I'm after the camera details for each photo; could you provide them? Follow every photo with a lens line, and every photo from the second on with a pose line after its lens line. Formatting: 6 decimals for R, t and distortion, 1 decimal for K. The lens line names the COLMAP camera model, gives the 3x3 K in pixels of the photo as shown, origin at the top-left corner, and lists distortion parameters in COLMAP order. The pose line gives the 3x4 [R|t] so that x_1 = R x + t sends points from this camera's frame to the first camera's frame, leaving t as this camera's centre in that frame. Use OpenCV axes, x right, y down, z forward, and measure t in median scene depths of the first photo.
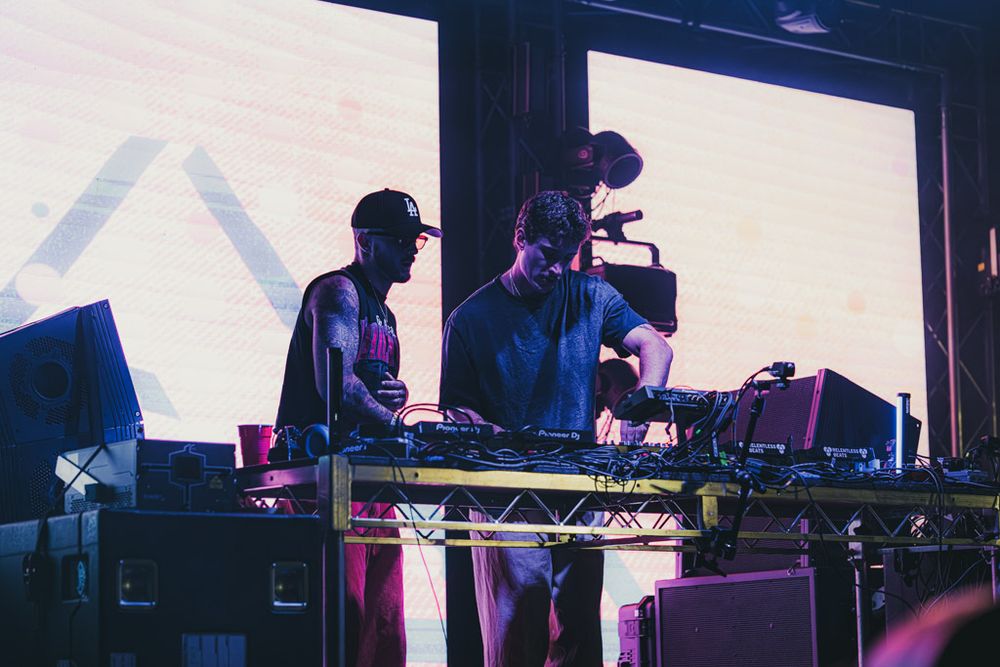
lens RADIAL K [[2426.5, 0, 500.0], [0, 2426.5, 333.5], [0, 0, 1]] dist [0.006626, 0.179909]
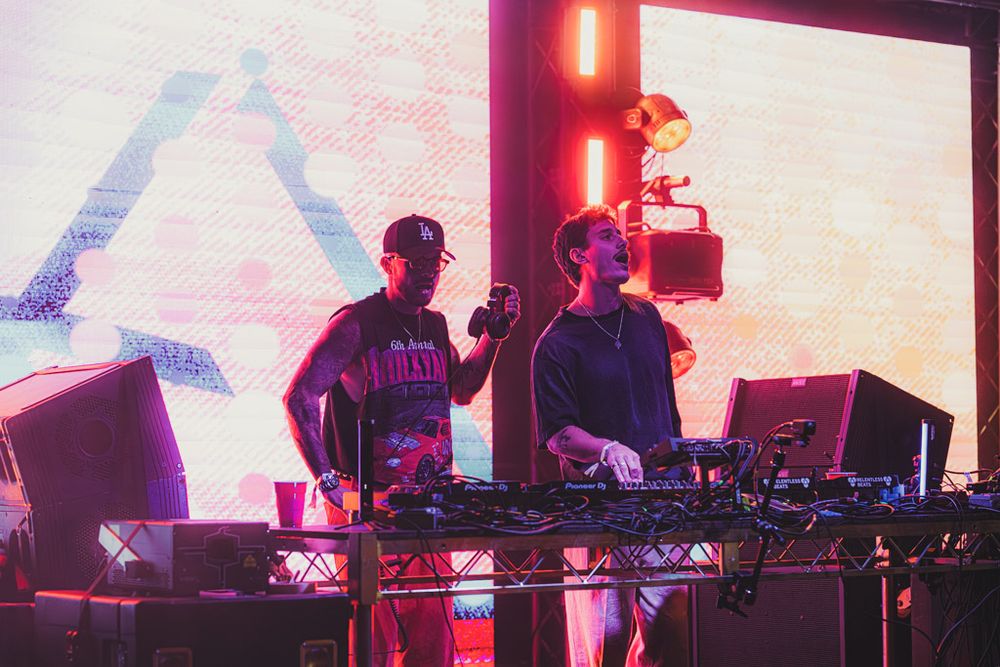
lens RADIAL K [[2426.5, 0, 500.0], [0, 2426.5, 333.5], [0, 0, 1]] dist [0.006626, 0.179909]
pose [[0.999249, 0.007024, -0.038109, 0.026072], [-0.003019, 0.994558, 0.104140, -0.126607], [0.038633, -0.103946, 0.993832, -0.021613]]
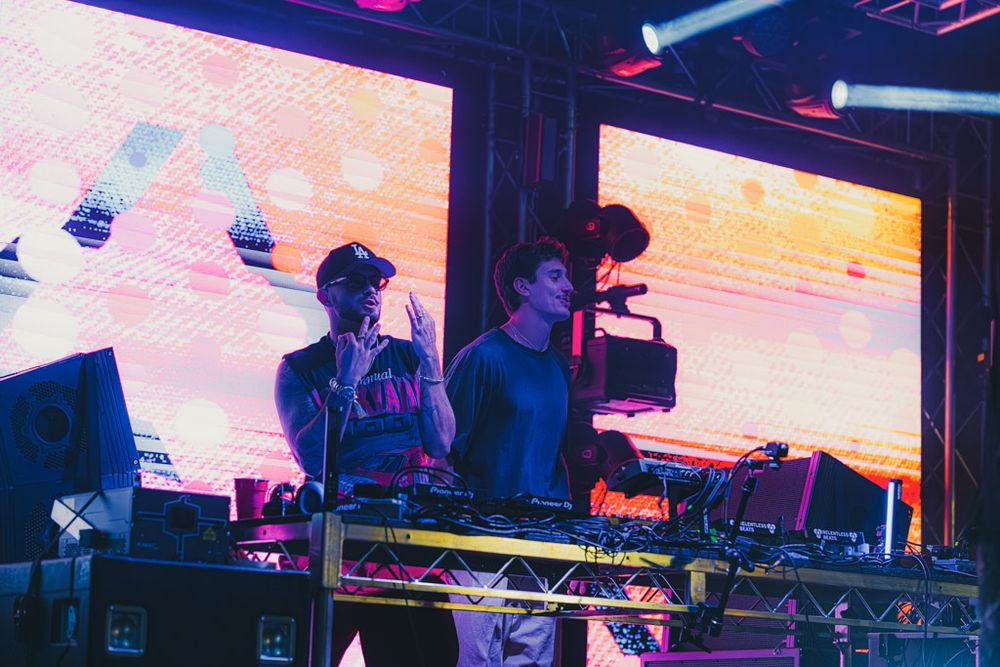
lens RADIAL K [[2426.5, 0, 500.0], [0, 2426.5, 333.5], [0, 0, 1]] dist [0.006626, 0.179909]
pose [[0.998754, 0.049870, -0.002068, 0.001360], [-0.049907, 0.998395, -0.026757, -0.000746], [0.000731, 0.026827, 0.999640, -0.009476]]
